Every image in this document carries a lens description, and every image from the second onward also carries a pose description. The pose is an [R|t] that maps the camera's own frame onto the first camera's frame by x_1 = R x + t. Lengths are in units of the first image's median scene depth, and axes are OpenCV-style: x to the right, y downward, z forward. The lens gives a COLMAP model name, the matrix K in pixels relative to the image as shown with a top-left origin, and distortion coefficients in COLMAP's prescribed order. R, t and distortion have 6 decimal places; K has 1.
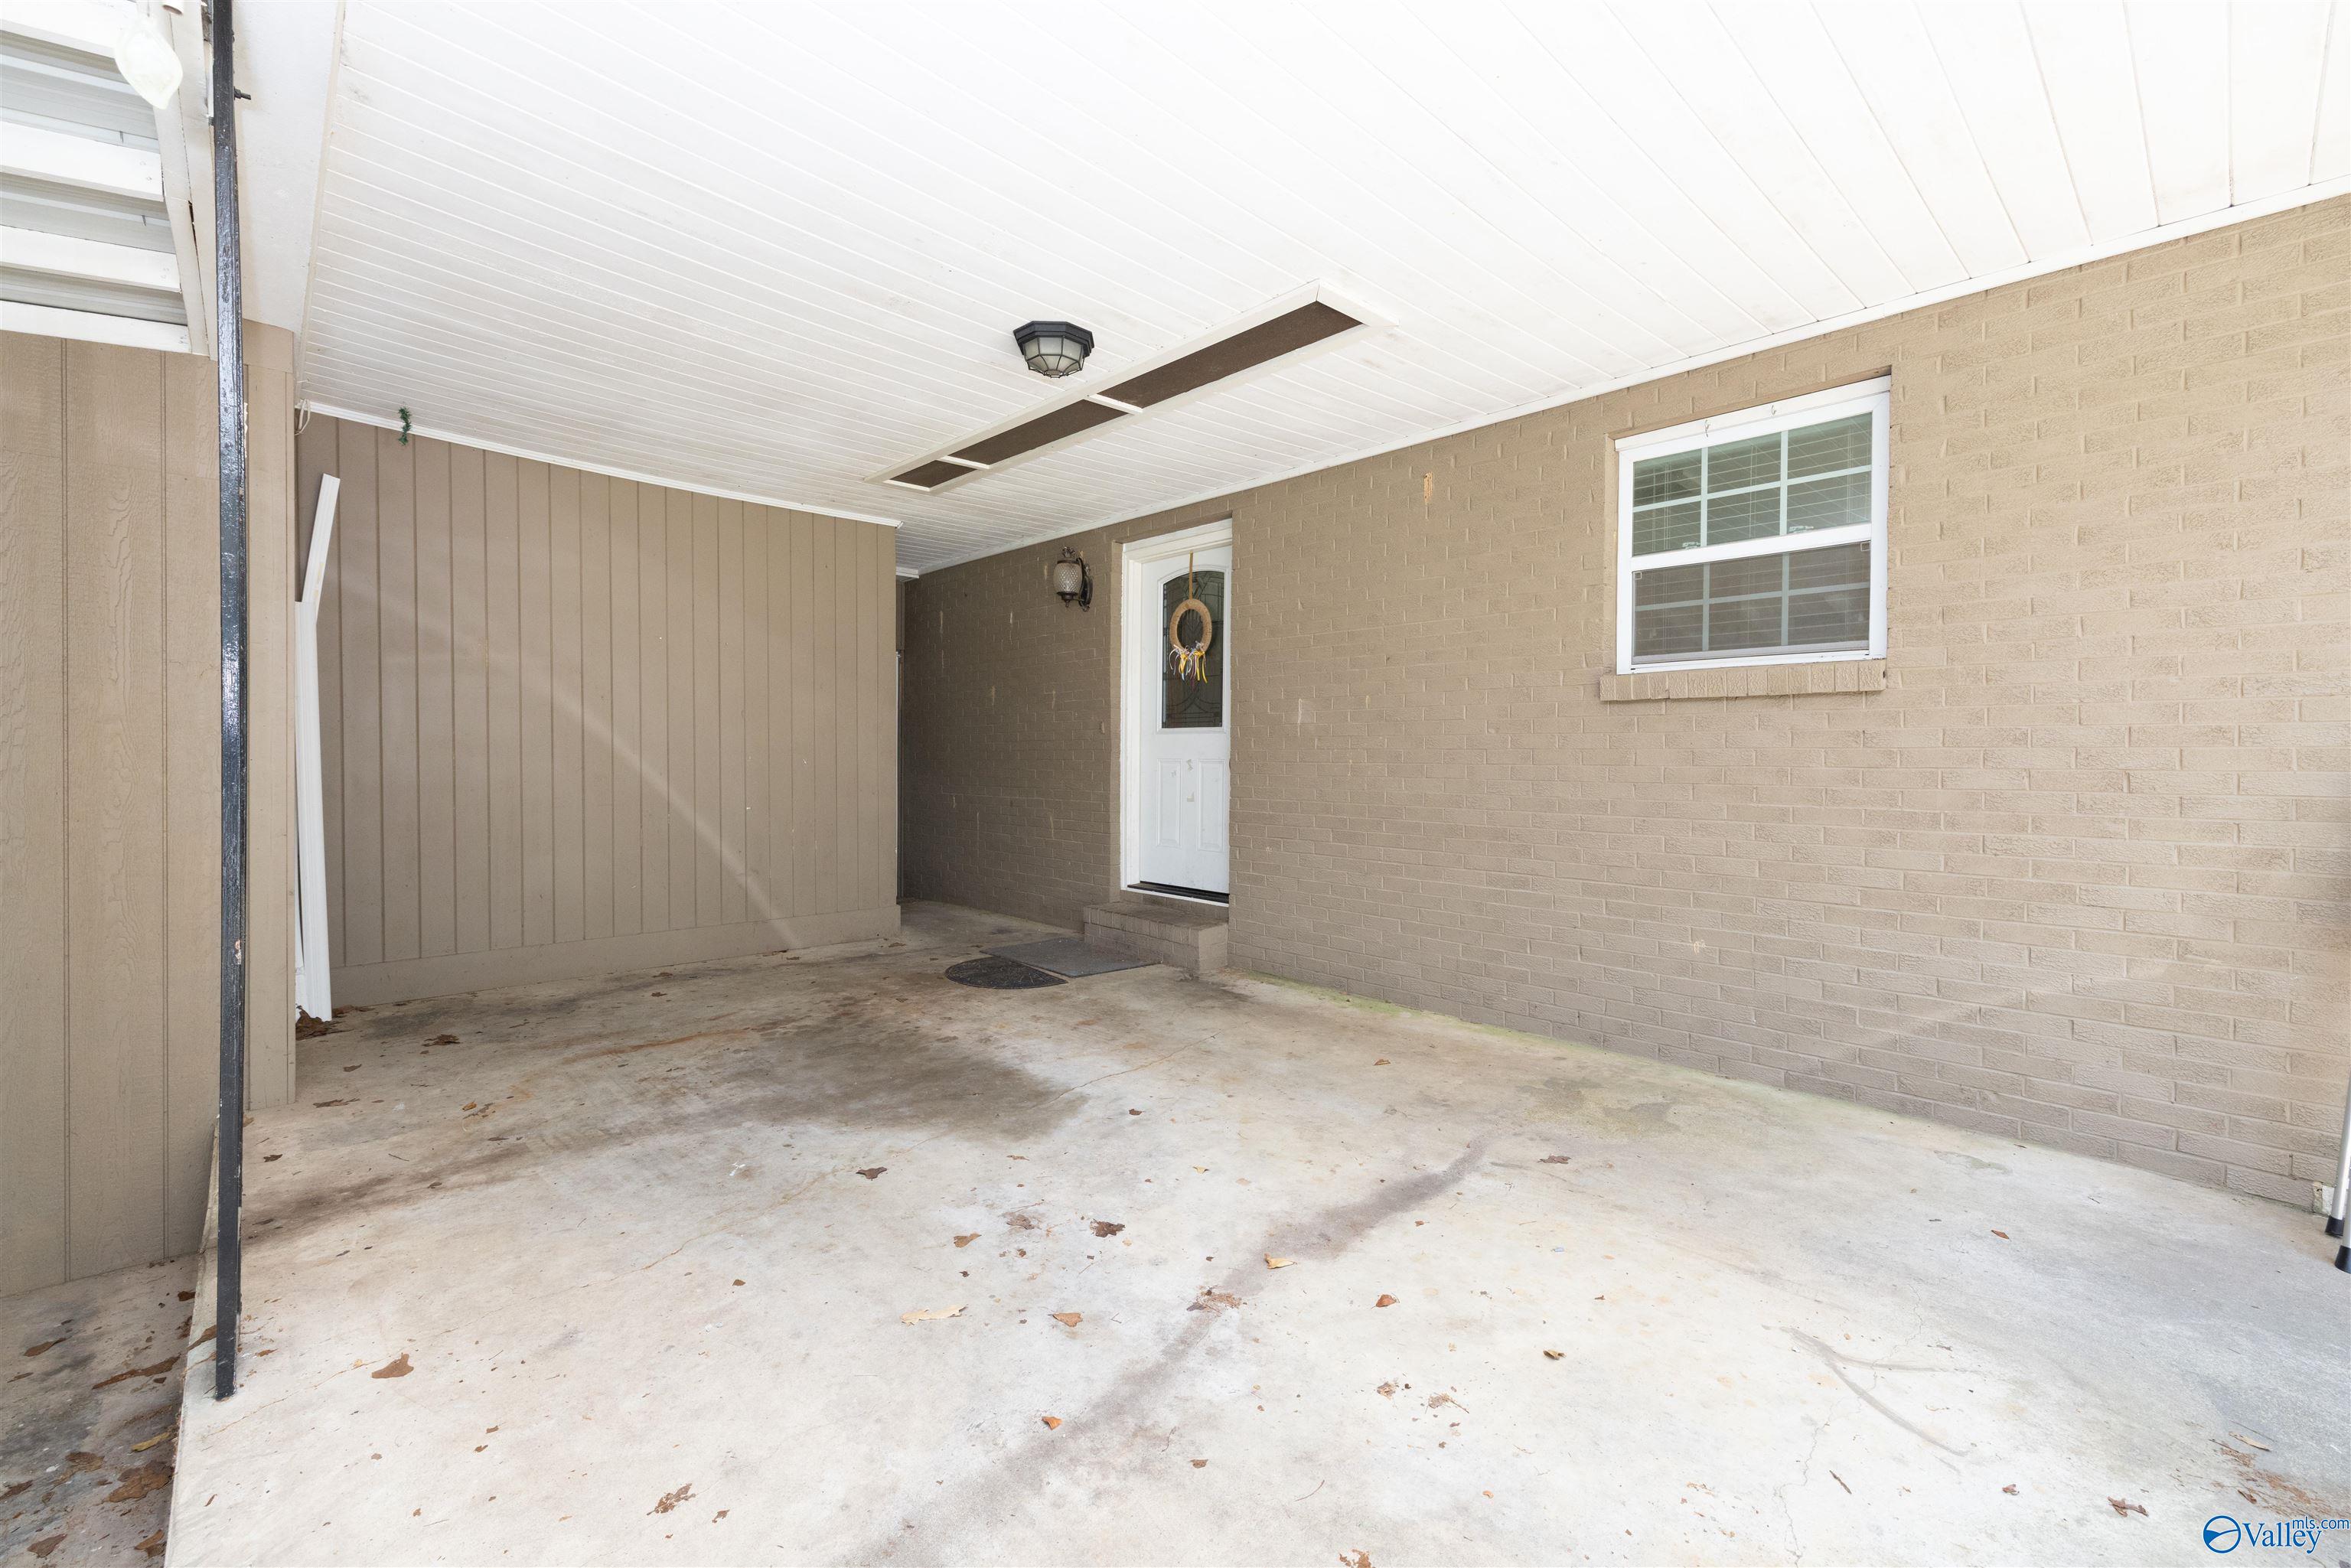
lens RADIAL K [[988.3, 0, 1172.8], [0, 988.3, 771.9], [0, 0, 1]] dist [0.000138, 0.001249]
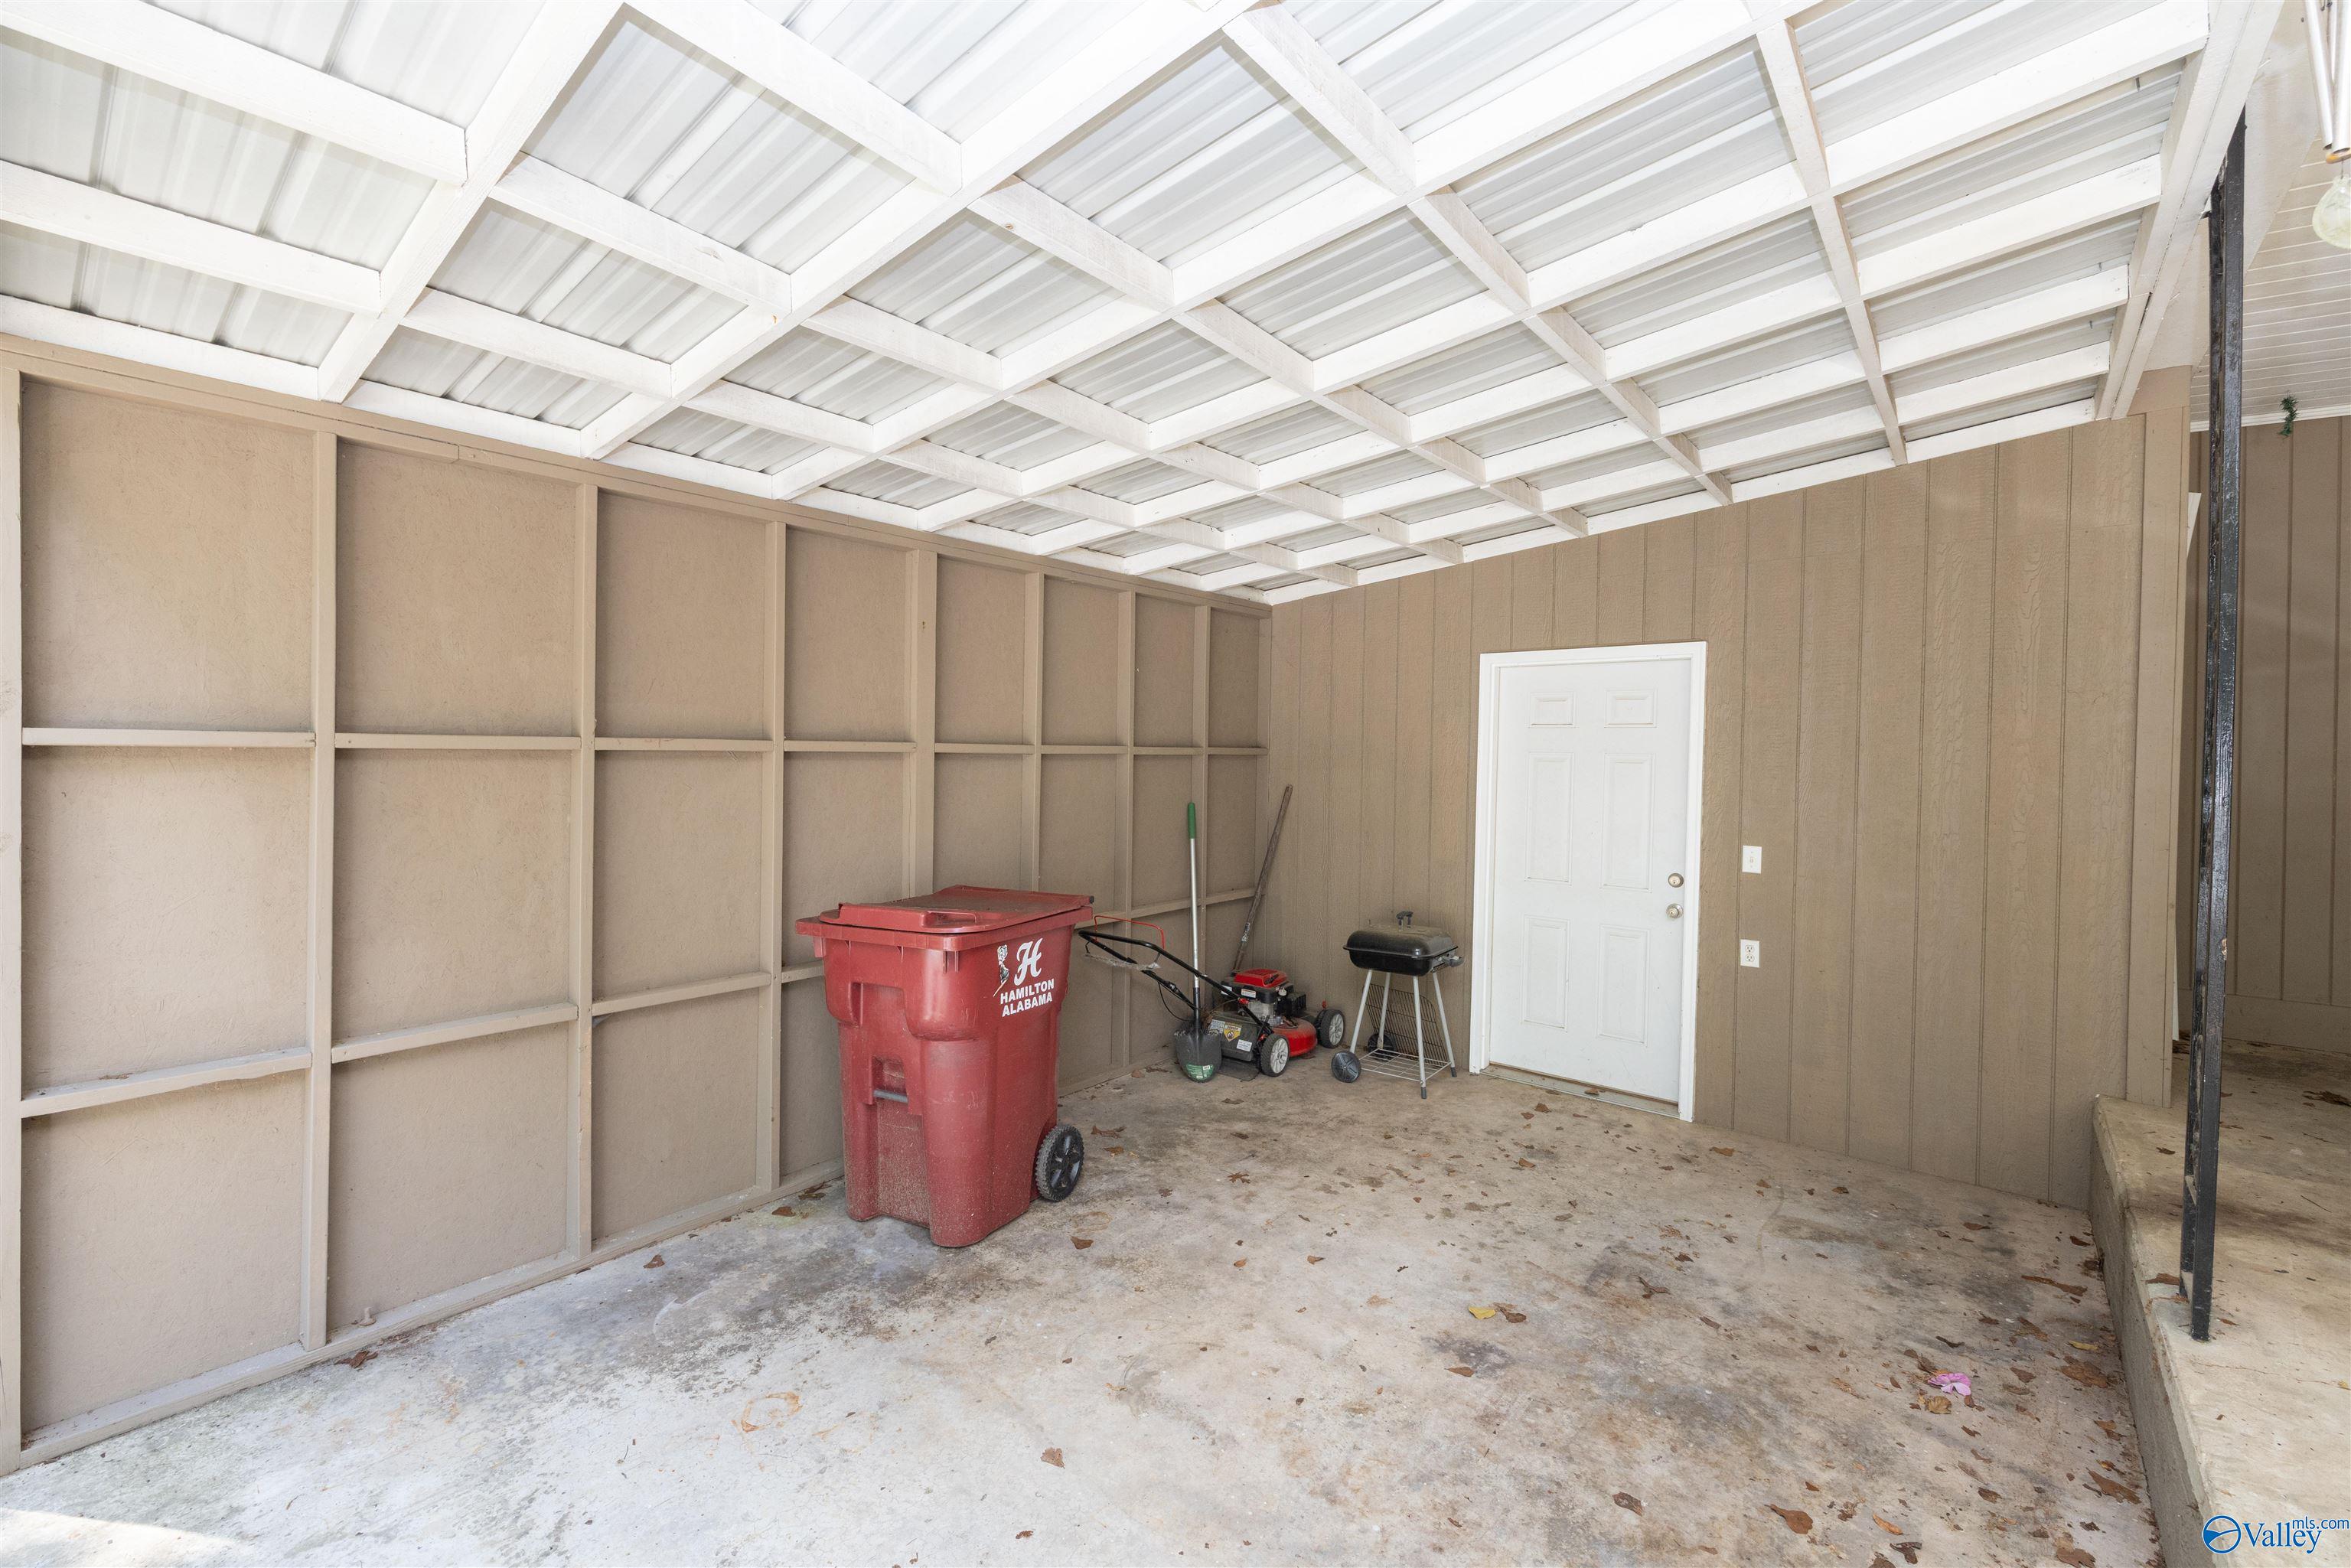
lens RADIAL K [[988.3, 0, 1163.0], [0, 988.3, 770.3], [0, 0, 1]] dist [0.000138, 0.001249]
pose [[0.127312, 0.008418, -0.991827, 0.006437], [-0.027907, 0.999598, 0.004901, 0.005107], [0.991470, 0.027055, 0.127496, -0.212070]]
